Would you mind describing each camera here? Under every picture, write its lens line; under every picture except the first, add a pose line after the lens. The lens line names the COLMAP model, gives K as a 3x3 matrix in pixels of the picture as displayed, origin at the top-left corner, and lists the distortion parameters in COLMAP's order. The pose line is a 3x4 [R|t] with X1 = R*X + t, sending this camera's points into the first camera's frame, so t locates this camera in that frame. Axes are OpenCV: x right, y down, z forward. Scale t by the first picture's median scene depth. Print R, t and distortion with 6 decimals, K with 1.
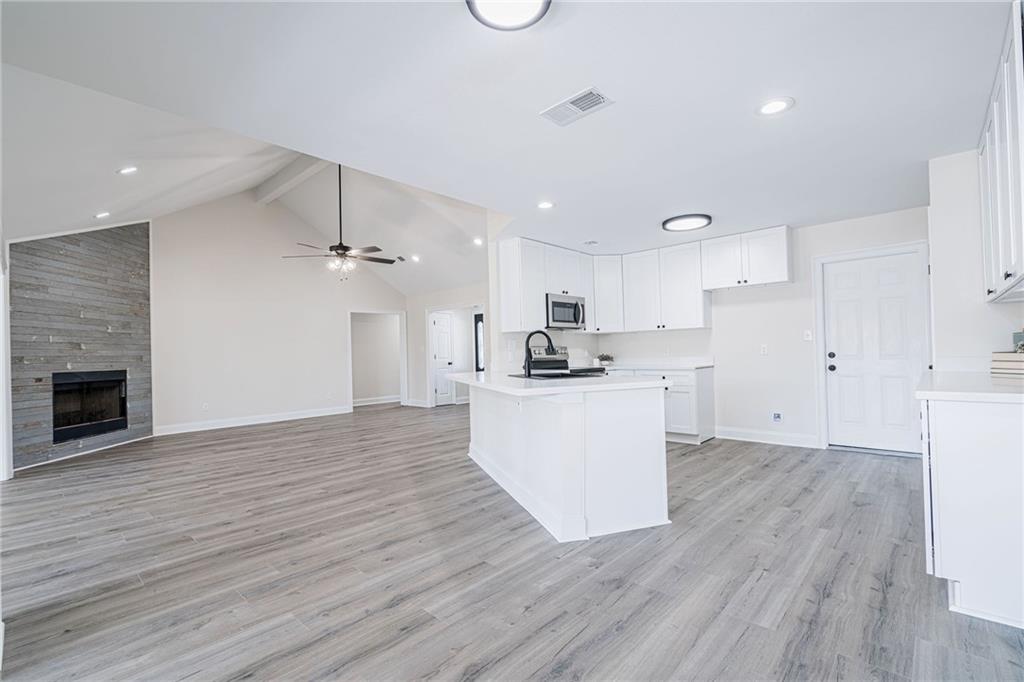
lens RADIAL K [[458.5, 0, 506.9], [0, 458.5, 345.1], [0, 0, 1]] dist [0.002835, 0.000344]
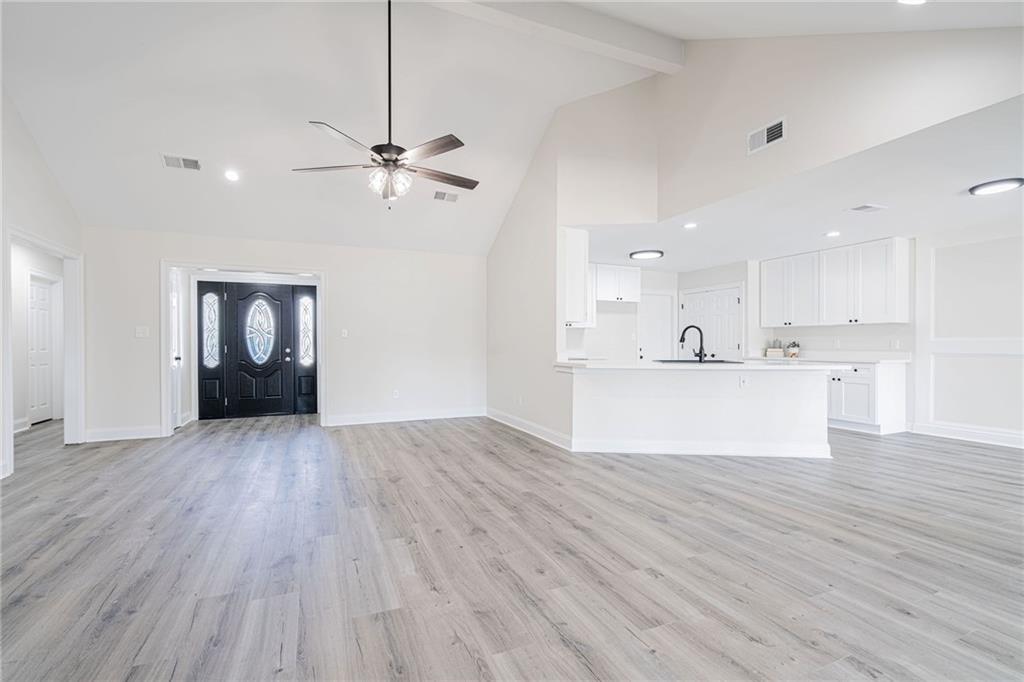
lens RADIAL K [[458.5, 0, 509.6], [0, 458.5, 345.7], [0, 0, 1]] dist [0.002835, 0.000344]
pose [[0.390896, 0.023642, 0.920131, -1.496605], [-0.023640, 0.999598, -0.015641, 0.065010], [-0.920131, -0.015638, 0.391298, 1.146918]]
